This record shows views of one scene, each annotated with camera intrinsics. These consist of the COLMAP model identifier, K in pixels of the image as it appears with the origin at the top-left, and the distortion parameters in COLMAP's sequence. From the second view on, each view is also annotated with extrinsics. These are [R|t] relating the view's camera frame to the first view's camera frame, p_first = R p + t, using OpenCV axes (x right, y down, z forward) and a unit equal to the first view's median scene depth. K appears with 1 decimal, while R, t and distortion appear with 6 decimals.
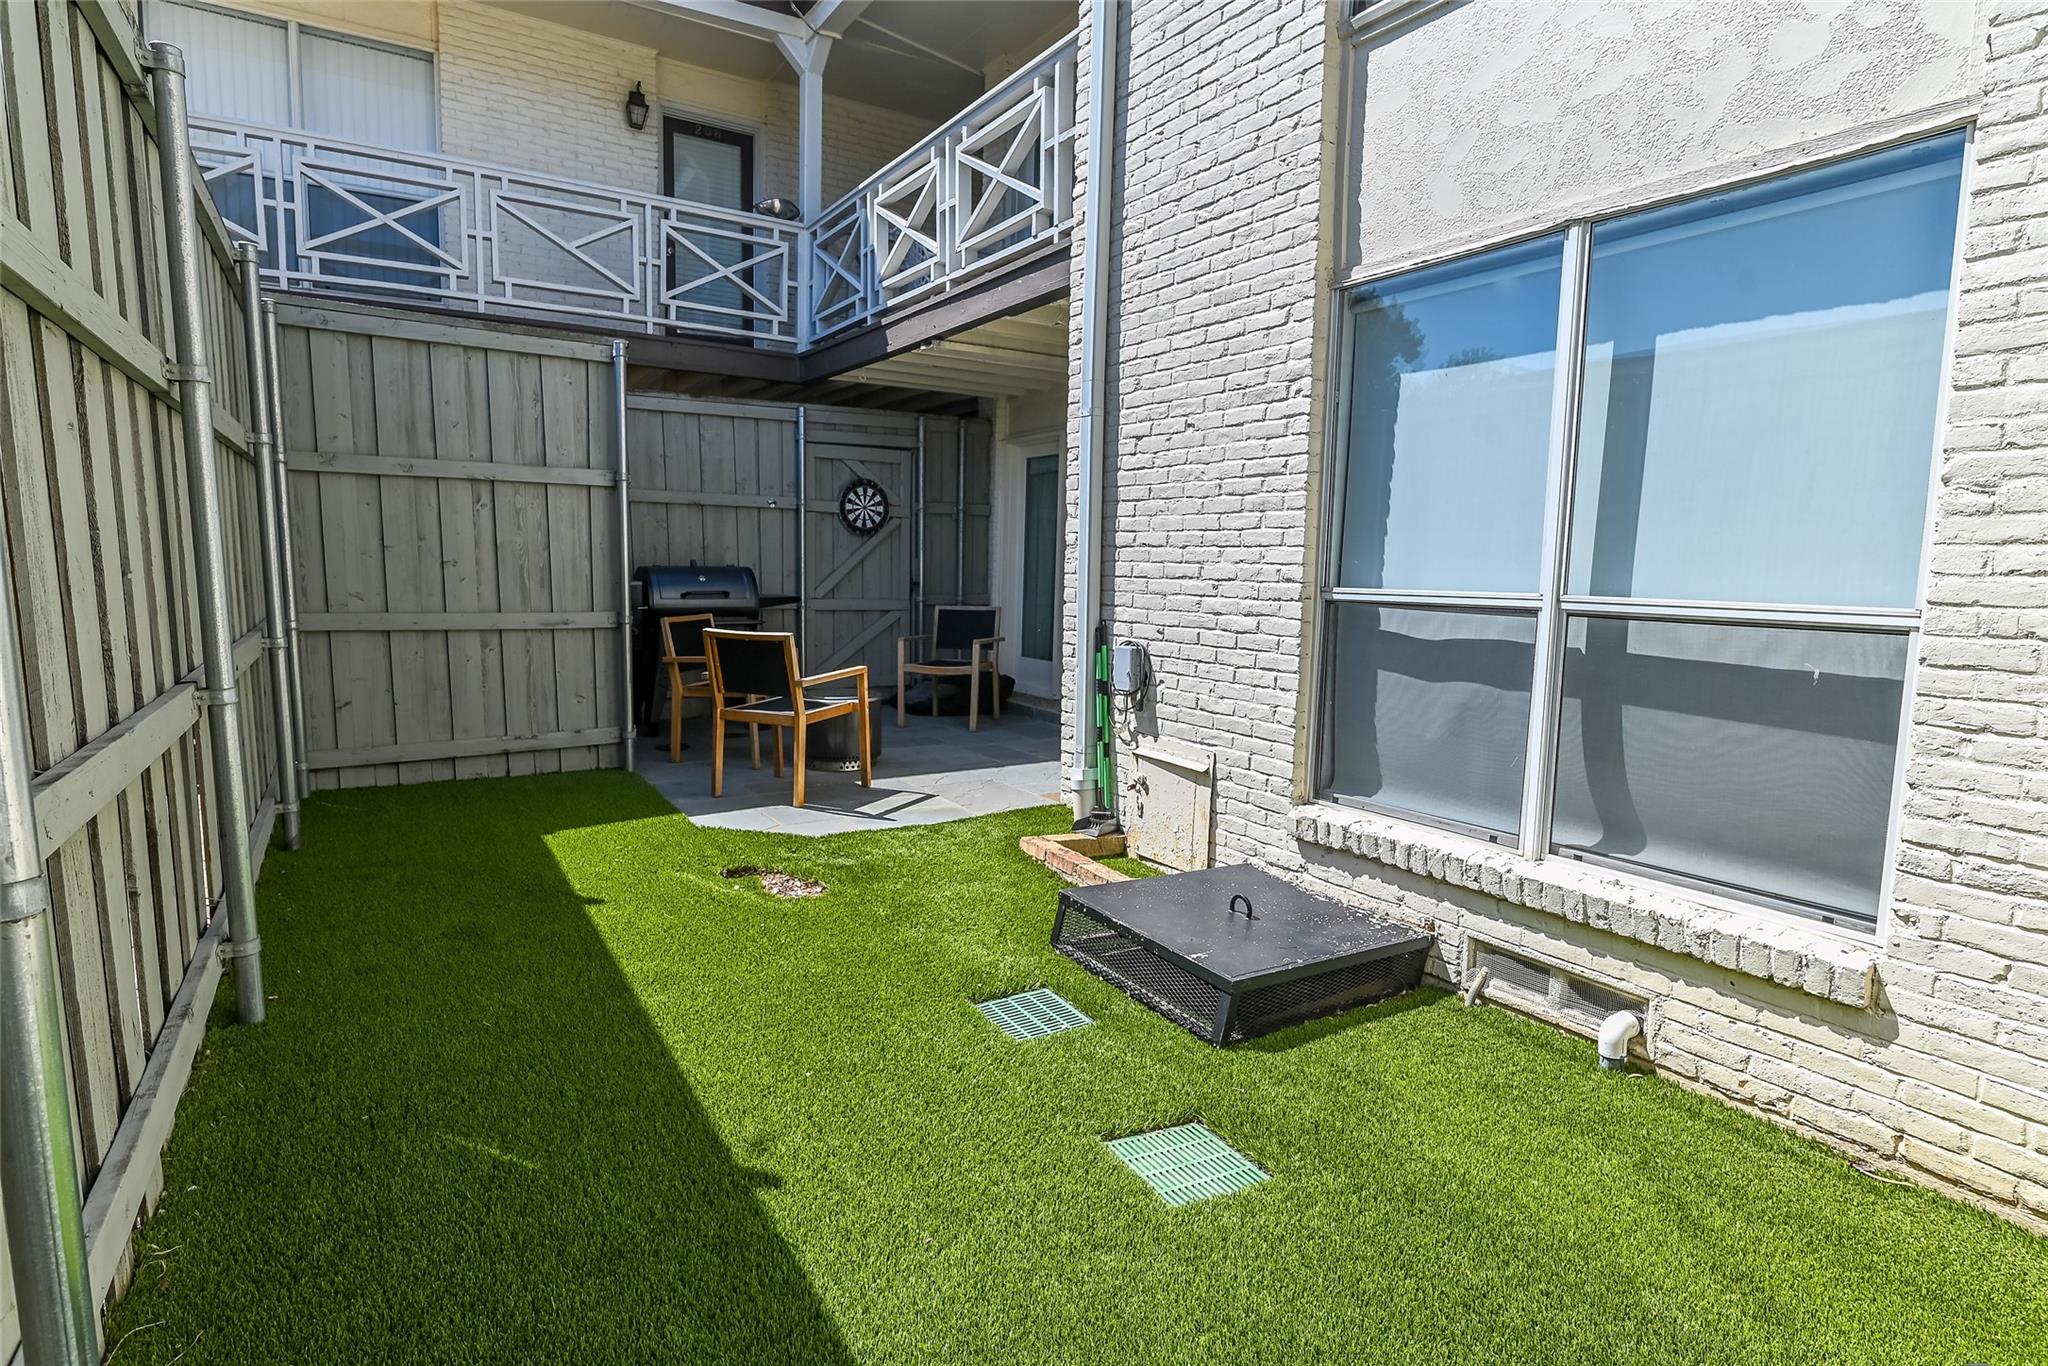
lens RADIAL K [[1040.2, 0, 1012.0], [0, 1040.2, 676.8], [0, 0, 1]] dist [-0.008689, 0.001217]
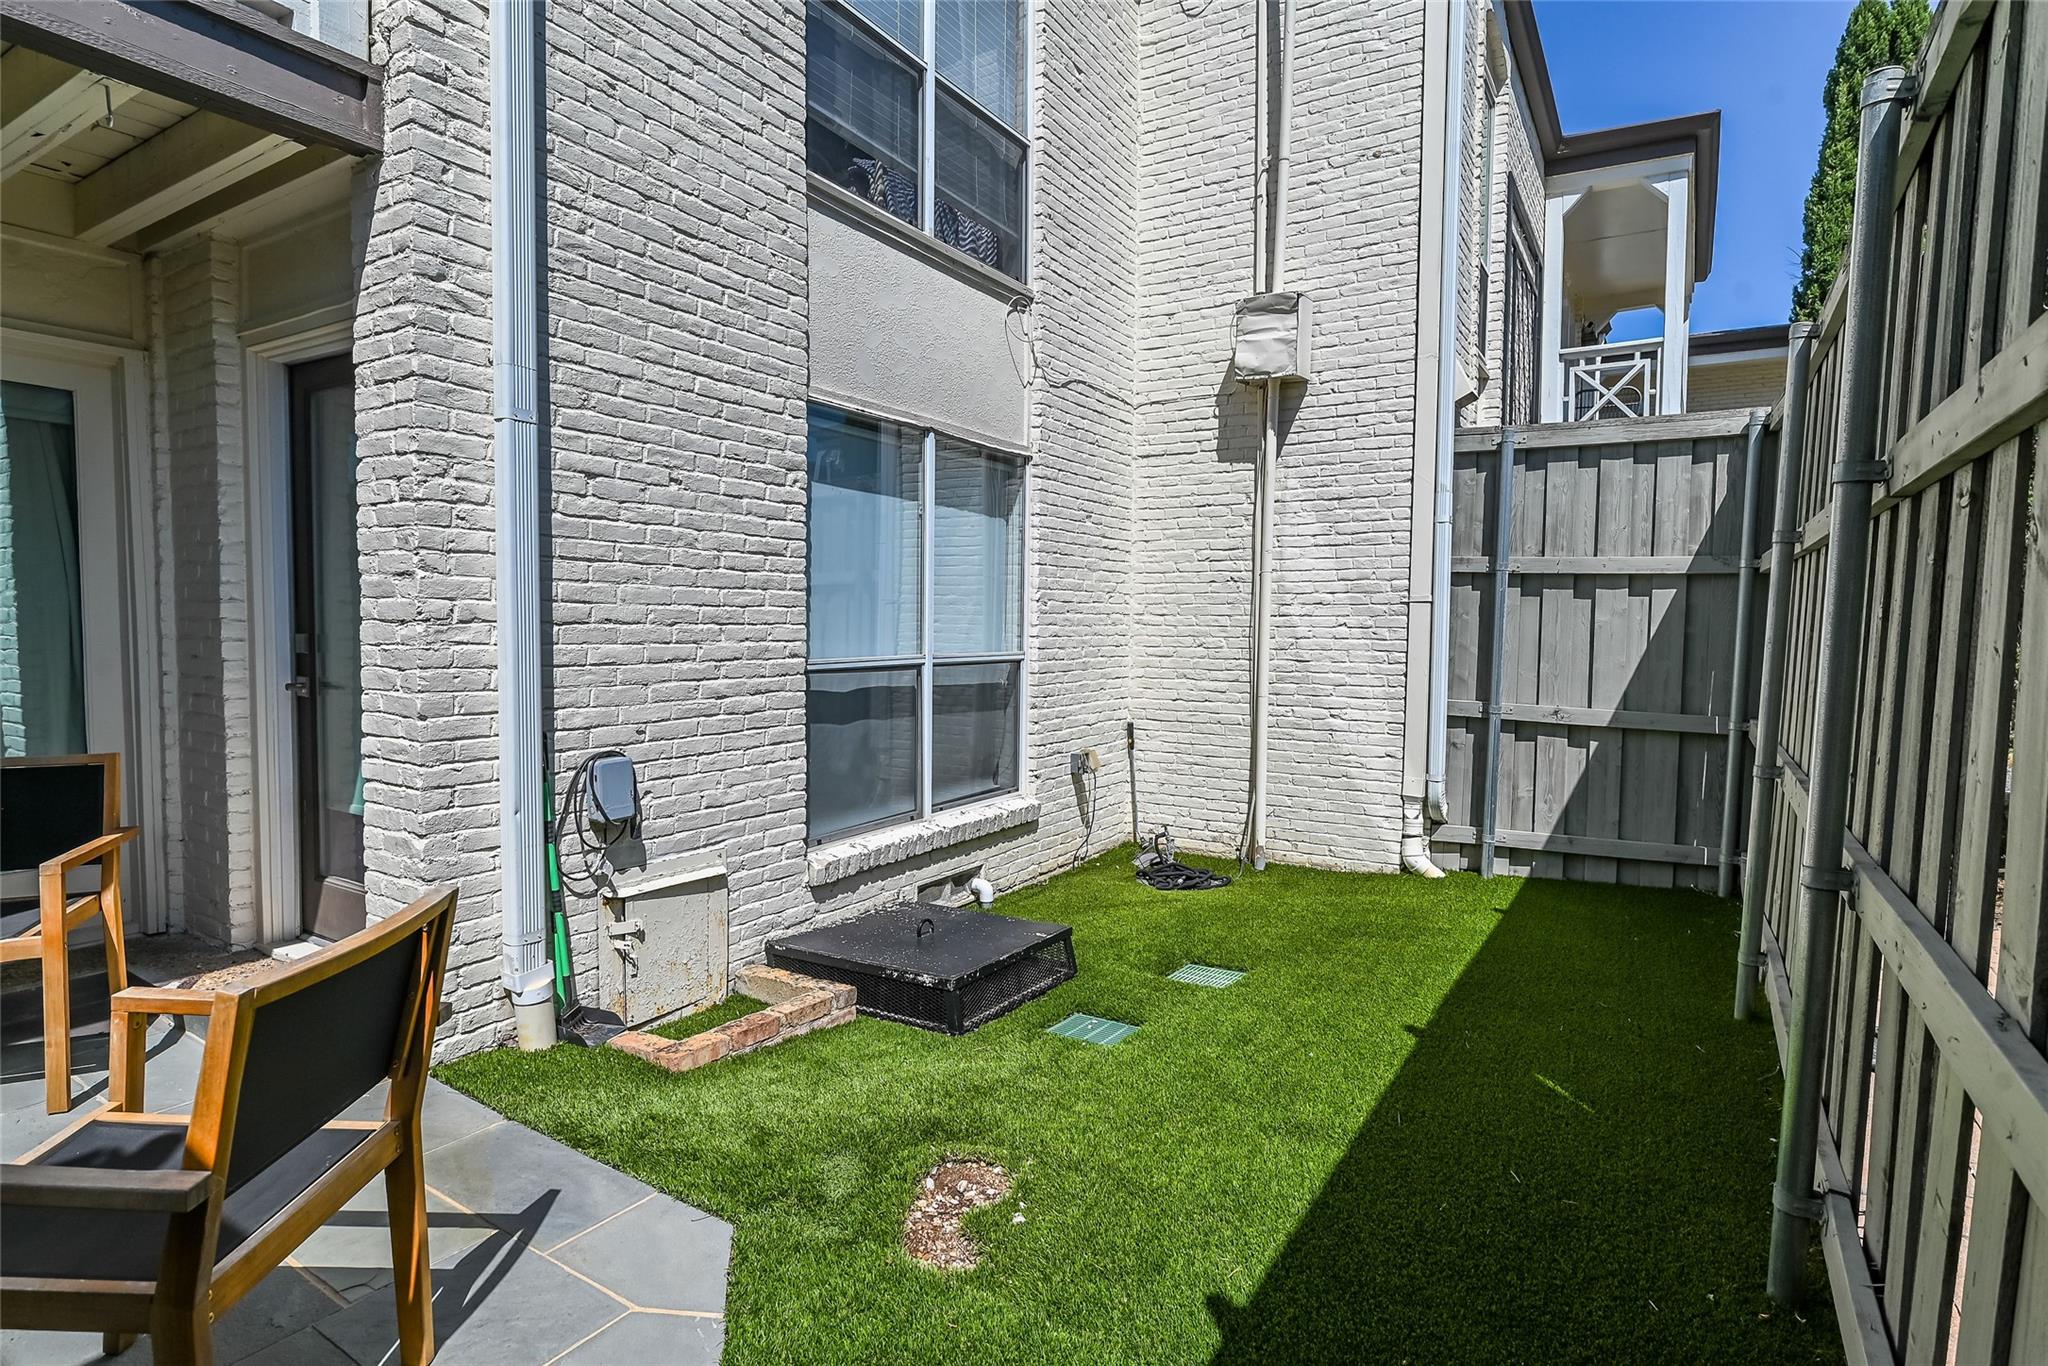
lens RADIAL K [[1040.2, 0, 1027.3], [0, 1040.2, 680.0], [0, 0, 1]] dist [-0.008689, 0.001217]
pose [[-0.439284, -0.076642, 0.895073, -0.542662], [0.076708, 0.989515, 0.122376, -0.122837], [-0.895067, 0.122417, -0.428799, 0.847651]]
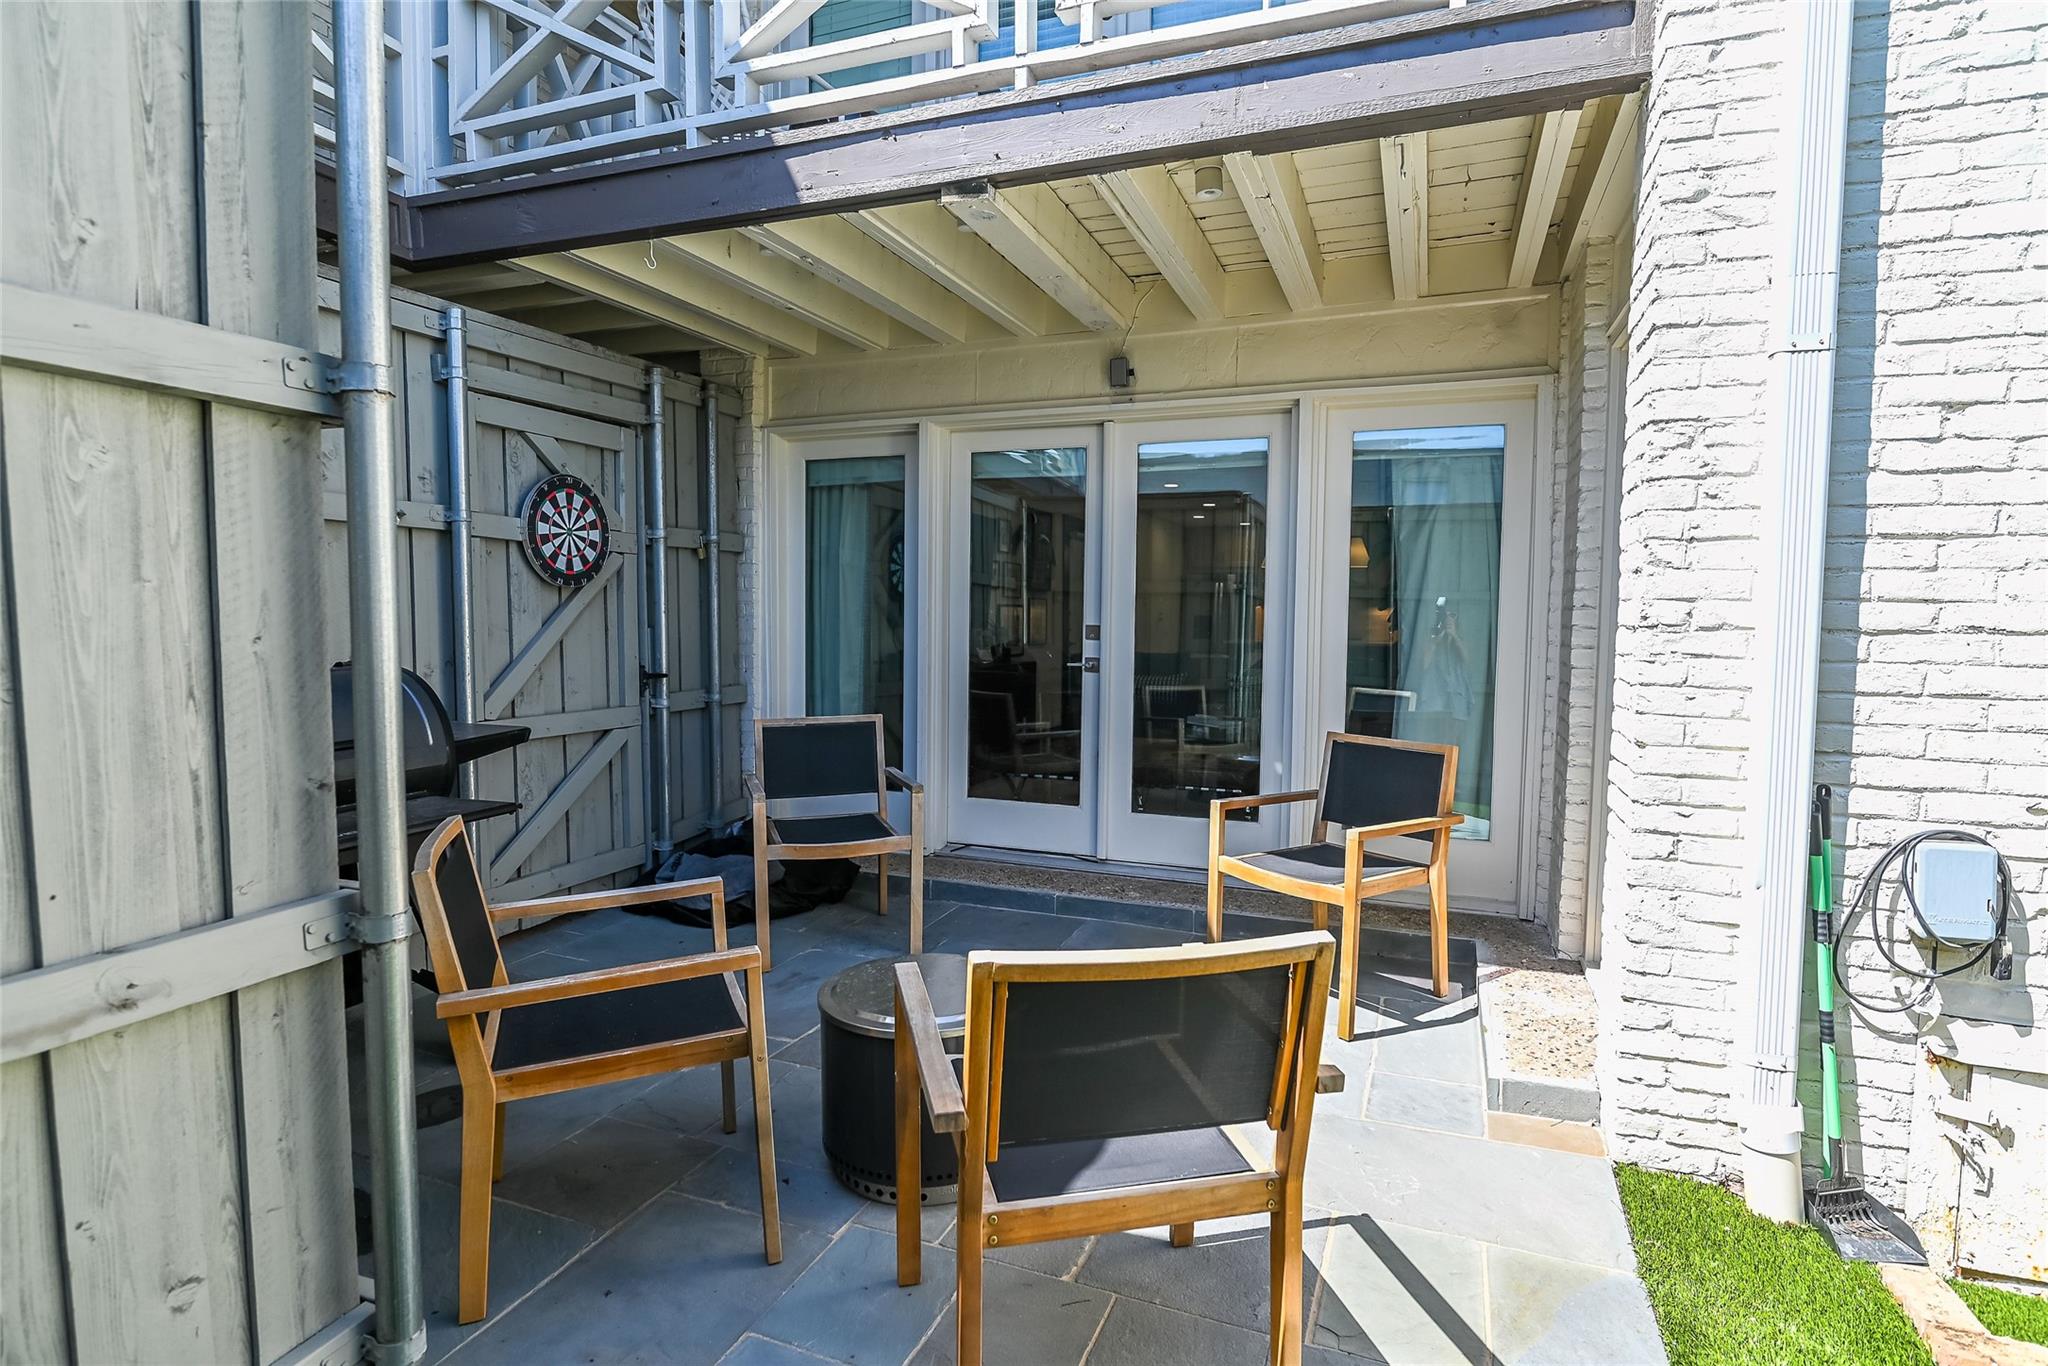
lens RADIAL K [[1040.2, 0, 1032.1], [0, 1040.2, 684.8], [0, 0, 1]] dist [-0.008689, 0.001217]
pose [[0.798171, -0.054364, 0.599973, -0.406378], [0.073072, 0.997303, -0.006845, -0.104531], [-0.597983, 0.049304, 0.799991, 0.706882]]
